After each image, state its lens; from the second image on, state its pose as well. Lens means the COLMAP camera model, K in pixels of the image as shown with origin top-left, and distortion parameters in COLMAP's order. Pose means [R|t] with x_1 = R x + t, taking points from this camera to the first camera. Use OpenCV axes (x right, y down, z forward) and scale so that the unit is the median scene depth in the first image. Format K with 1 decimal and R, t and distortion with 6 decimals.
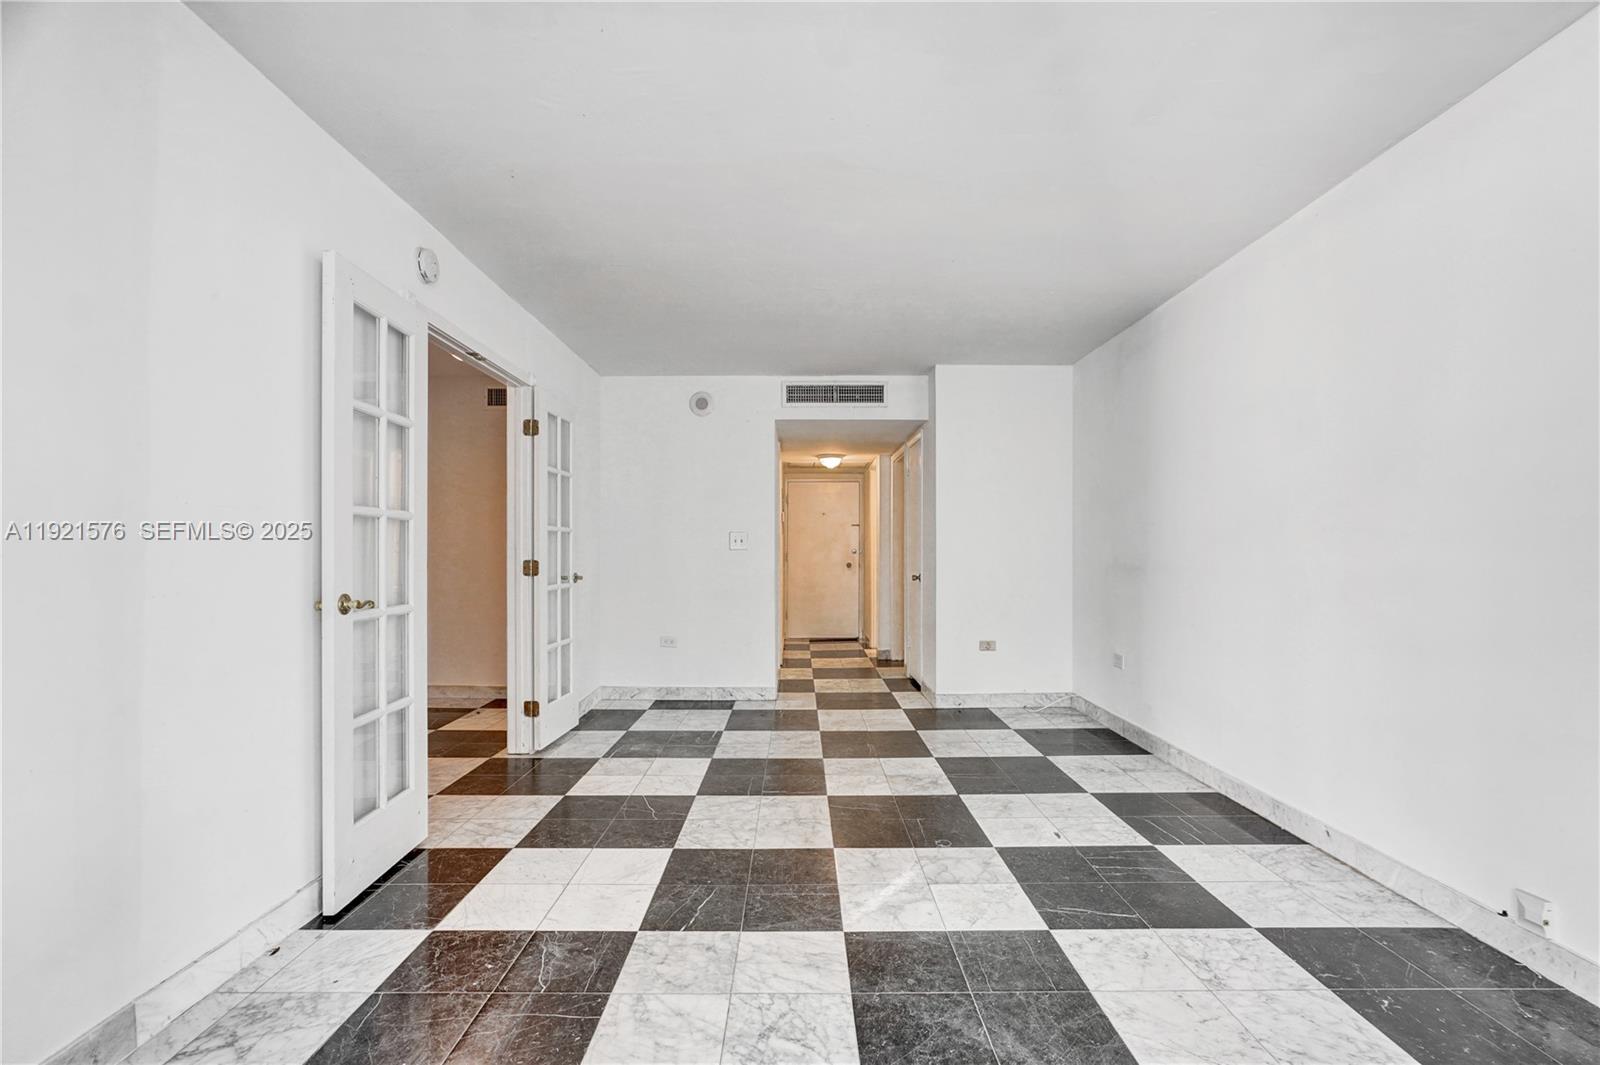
lens RADIAL K [[723.9, 0, 796.7], [0, 723.9, 556.8], [0, 0, 1]] dist [-0.002491, 0.000245]
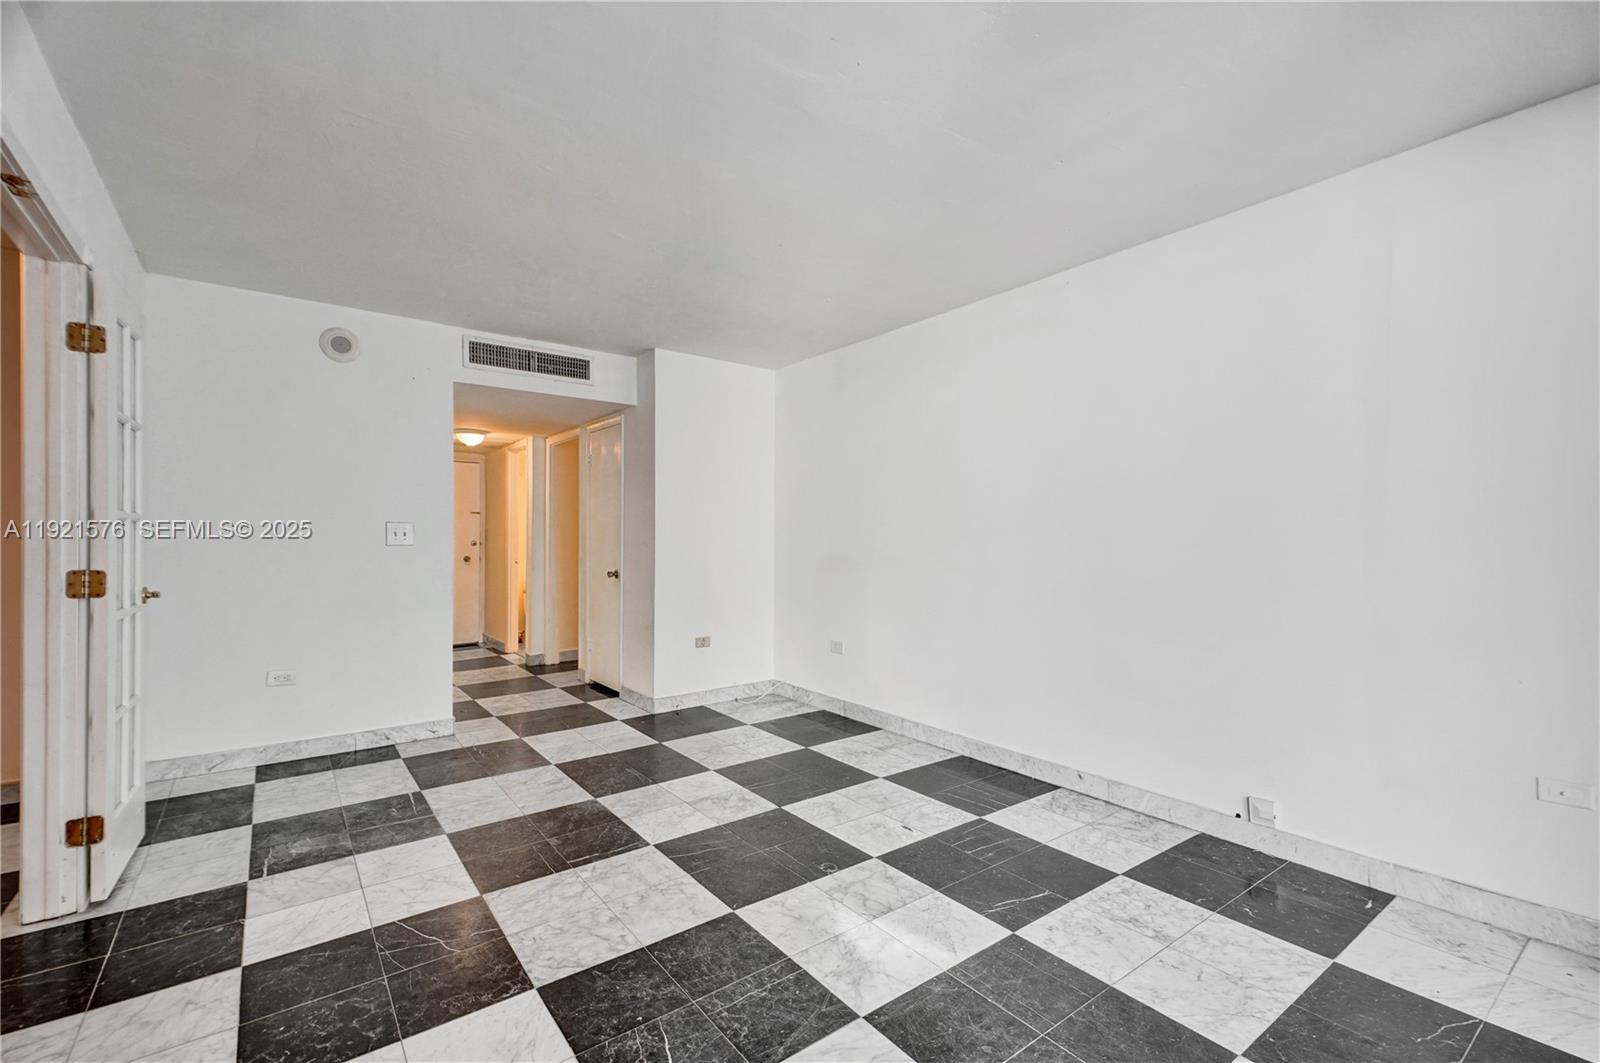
lens RADIAL K [[696.7, 0, 800.4], [0, 696.7, 542.0], [0, 0, 1]] dist [0.052625, -0.013645]
pose [[0.798914, -0.000653, 0.601445, -0.264943], [0.001251, 0.999999, -0.000575, -0.017100], [-0.601444, 0.001212, 0.798914, 0.208974]]
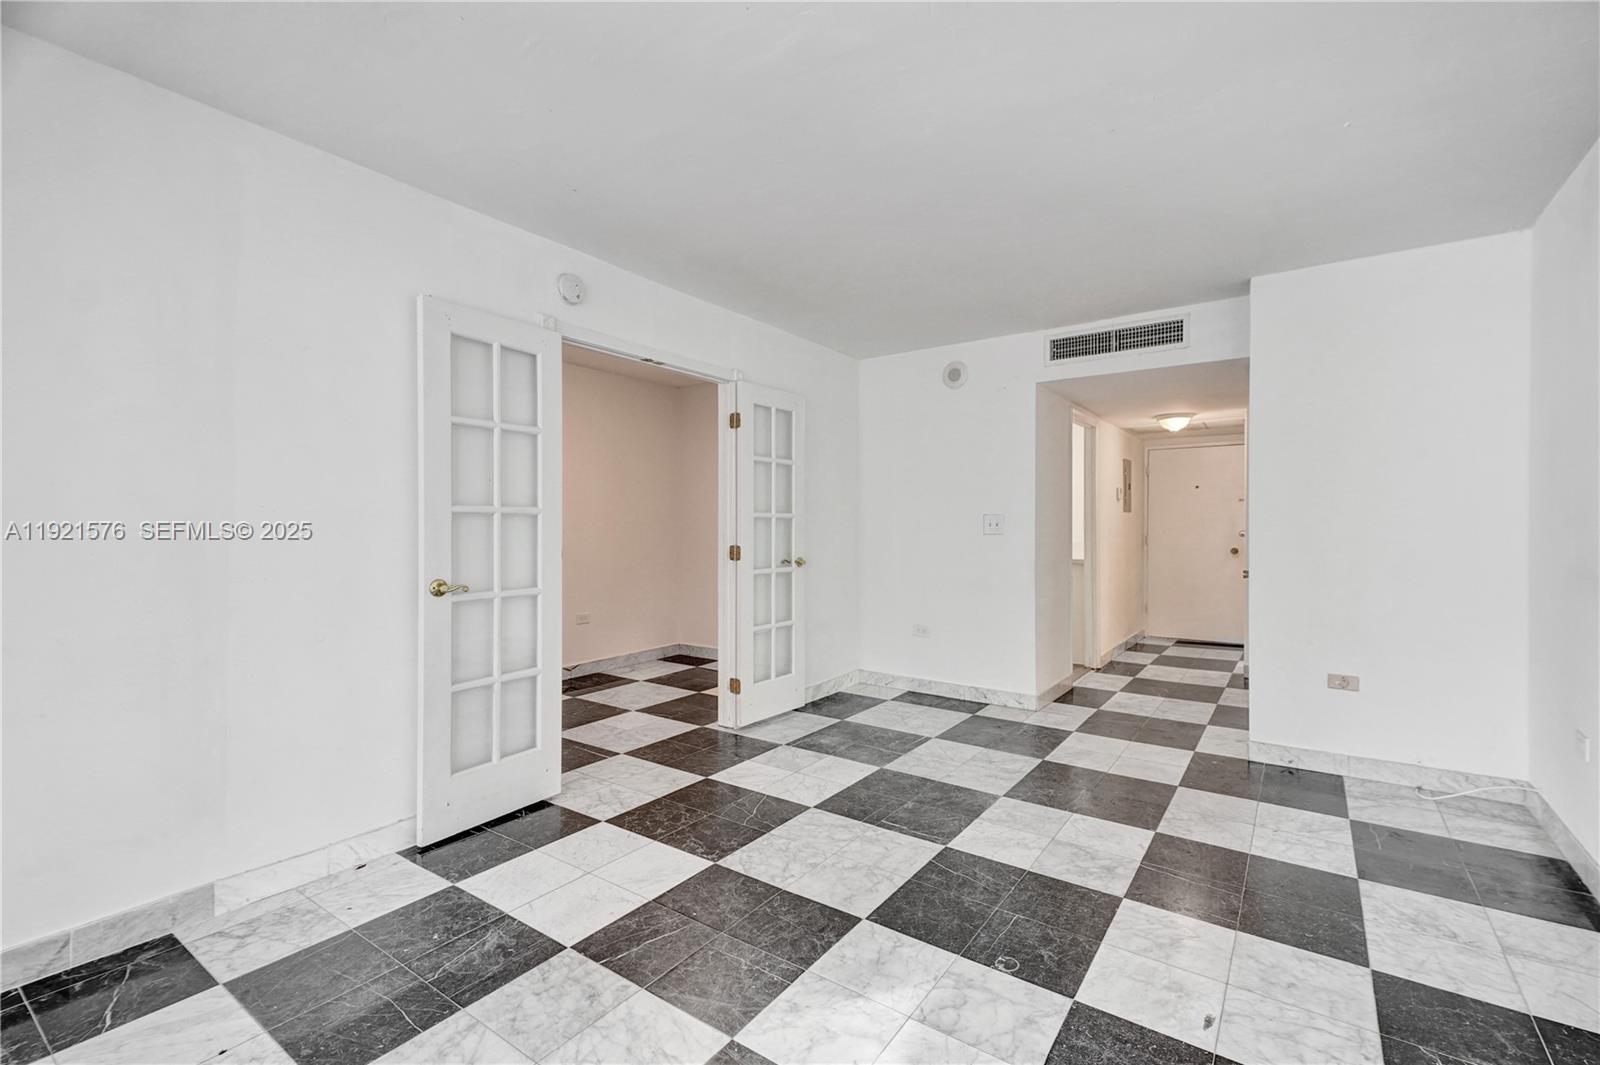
lens RADIAL K [[700.3, 0, 800.0], [0, 700.3, 532.5], [0, 0, 1]] dist [0.034958, -0.000692]
pose [[0.814717, 0.007459, -0.579811, 0.310642], [-0.006069, 0.999972, 0.004337, -0.020147], [0.579827, -0.000015, 0.814739, 0.223373]]
